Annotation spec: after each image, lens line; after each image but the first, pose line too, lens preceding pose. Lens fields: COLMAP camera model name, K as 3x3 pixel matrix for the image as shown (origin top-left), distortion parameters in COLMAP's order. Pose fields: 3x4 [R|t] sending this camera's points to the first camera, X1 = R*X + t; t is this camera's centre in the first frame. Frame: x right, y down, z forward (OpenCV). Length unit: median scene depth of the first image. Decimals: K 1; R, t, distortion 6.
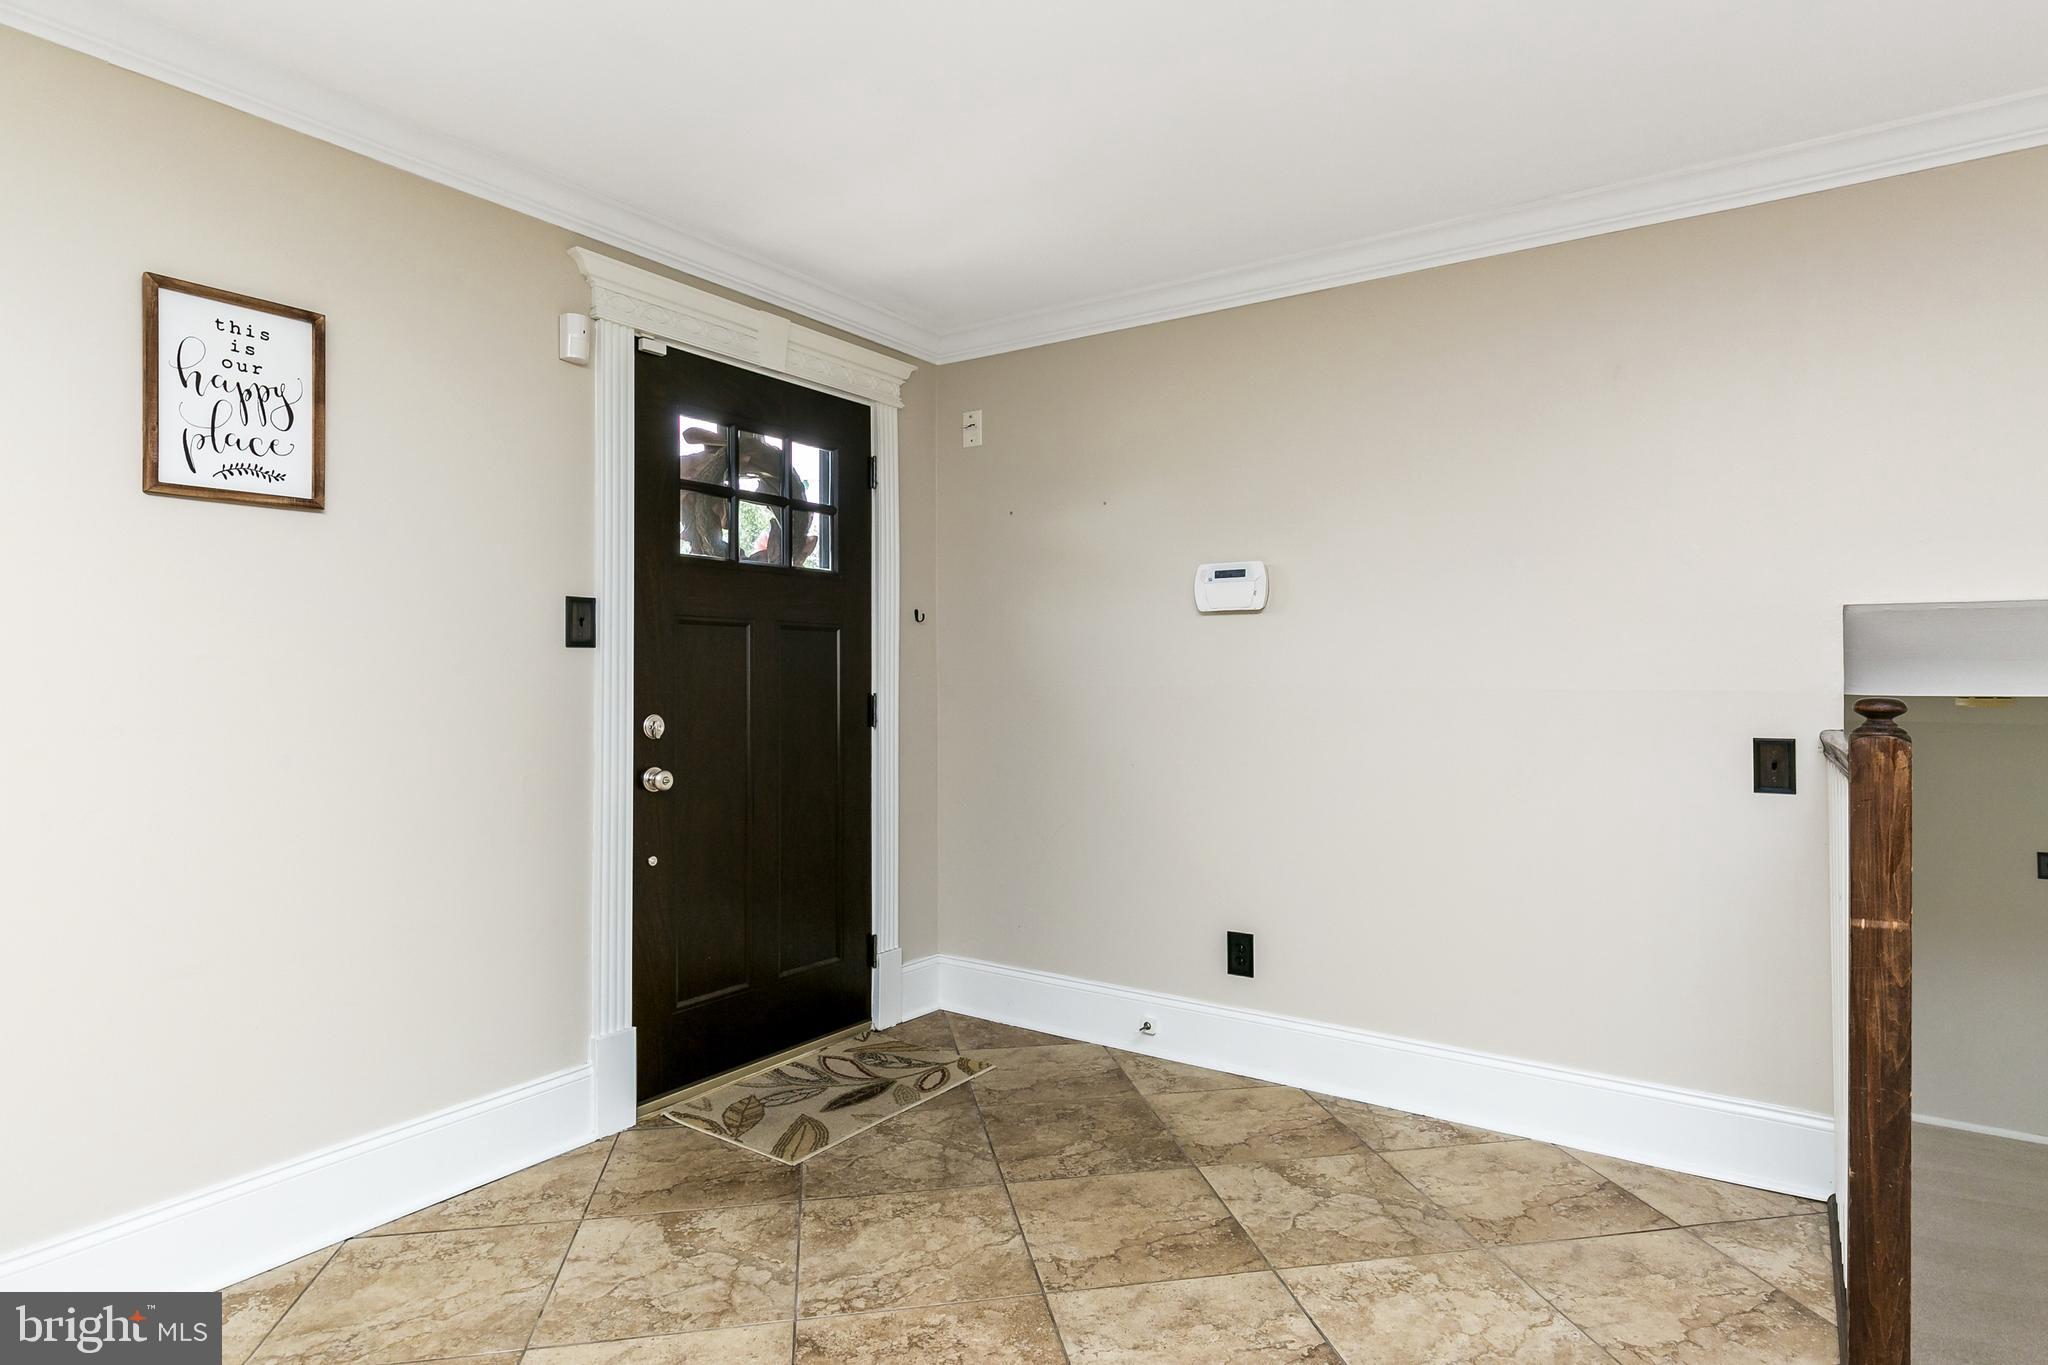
lens RADIAL K [[1110.7, 0, 1022.9], [0, 1110.7, 670.2], [0, 0, 1]] dist [-0.000172, -0.000541]
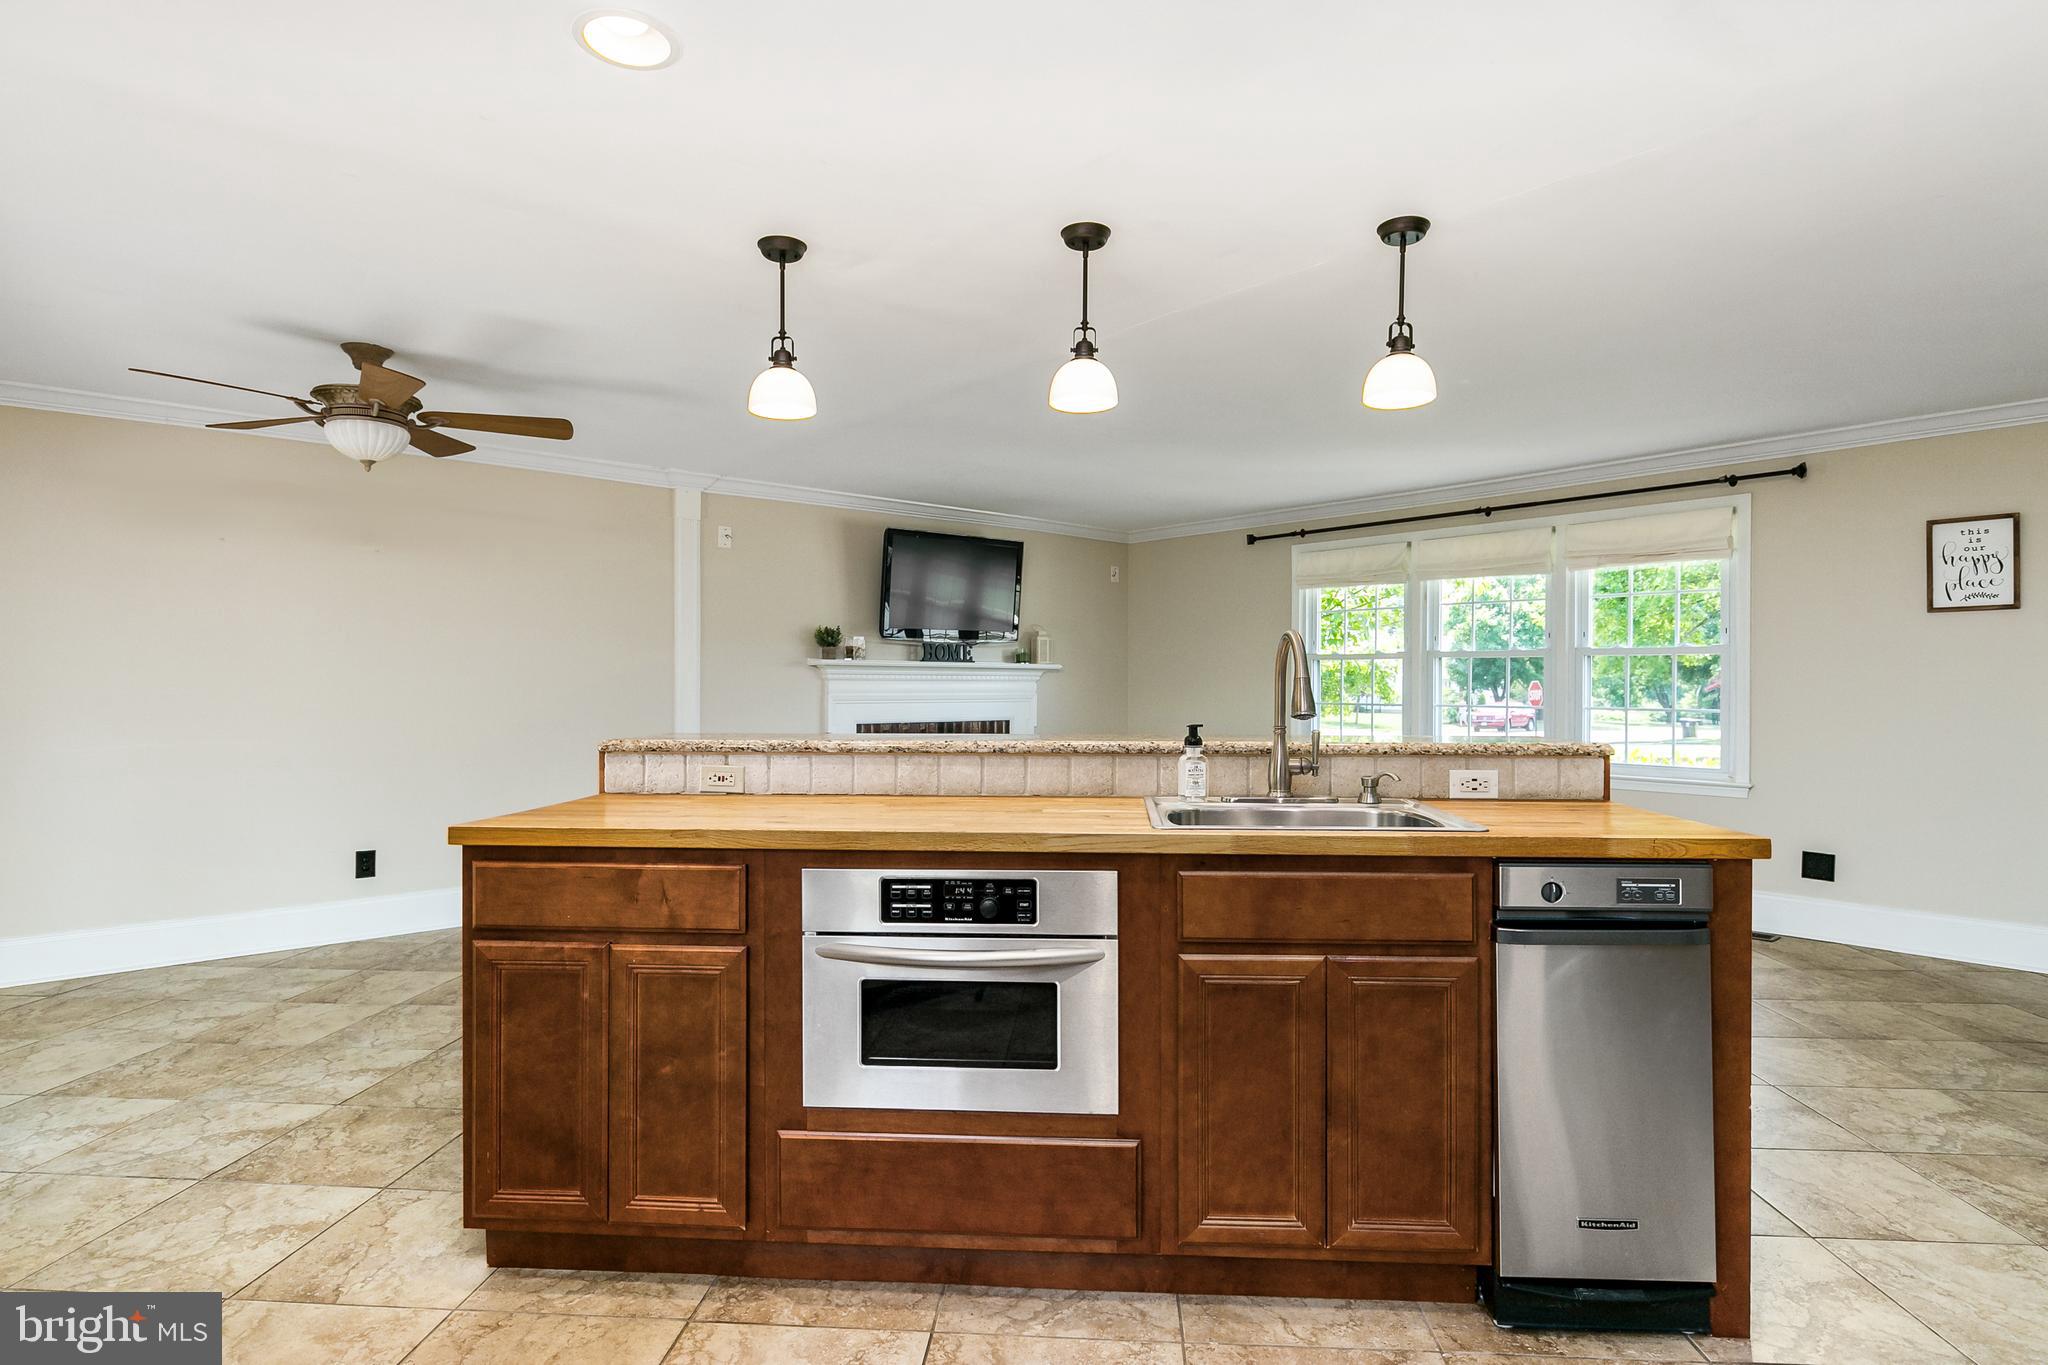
lens RADIAL K [[1092.9, 0, 1024.8], [0, 1092.9, 678.5], [0, 0, 1]] dist [0.001116, 0.000565]
pose [[-0.248749, -0.002988, -0.968563, 1.375279], [0.002716, 0.999989, -0.003783, -0.010789], [0.968564, -0.003572, -0.248739, -0.205698]]
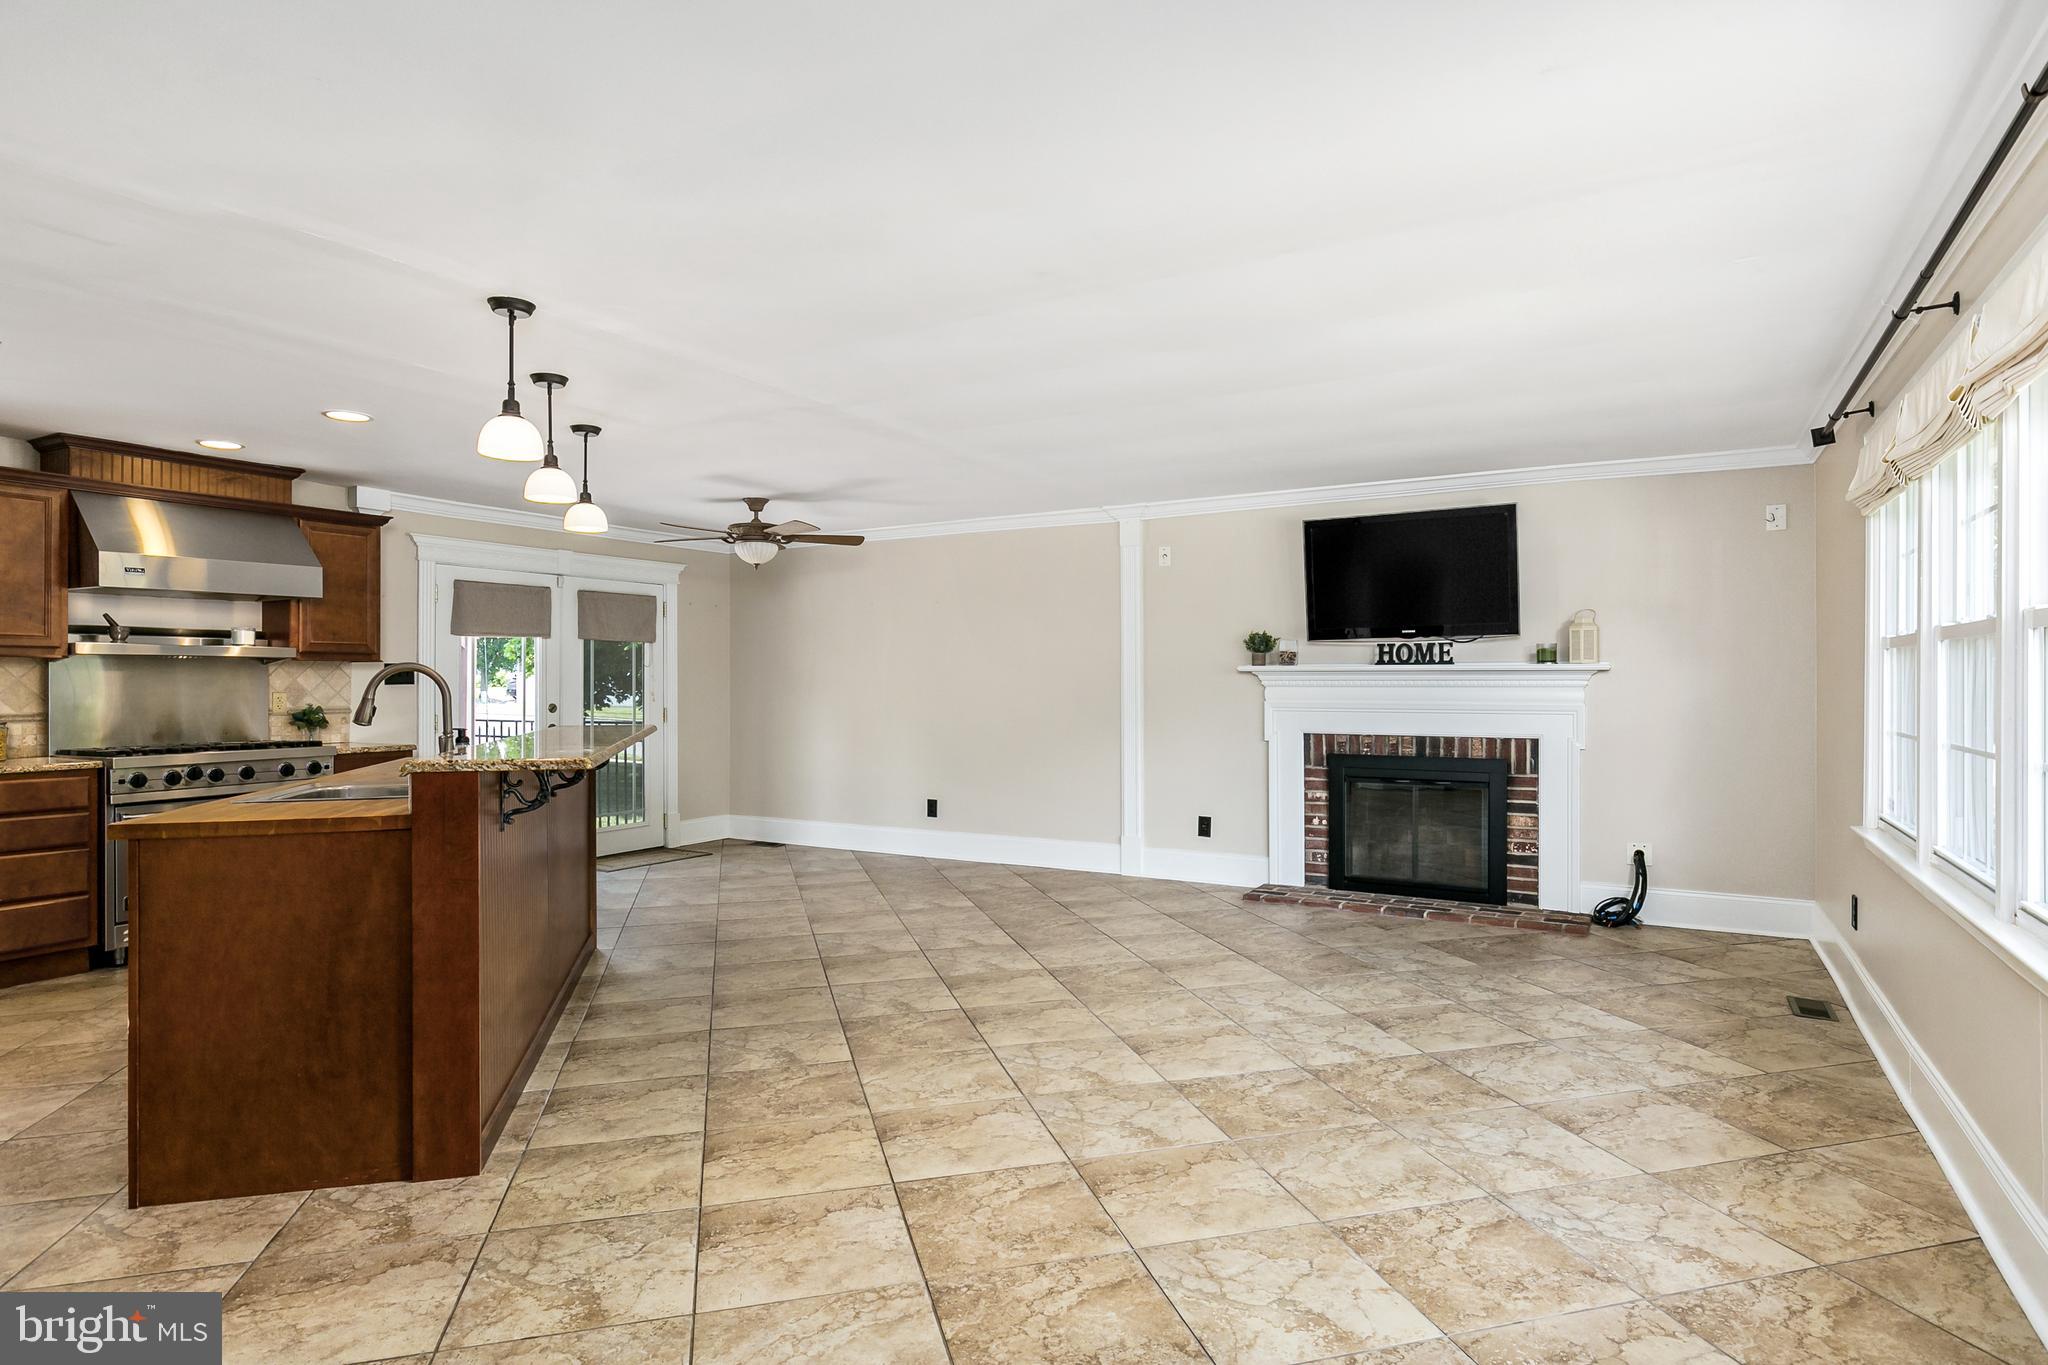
lens RADIAL K [[1092.9, 0, 1024.8], [0, 1092.9, 678.5], [0, 0, 1]] dist [0.001116, 0.000565]
pose [[-0.996642, 0.004297, -0.081771, -0.067014], [0.004845, 0.999967, -0.006515, -0.021955], [0.081740, -0.006889, -0.996630, 1.017711]]
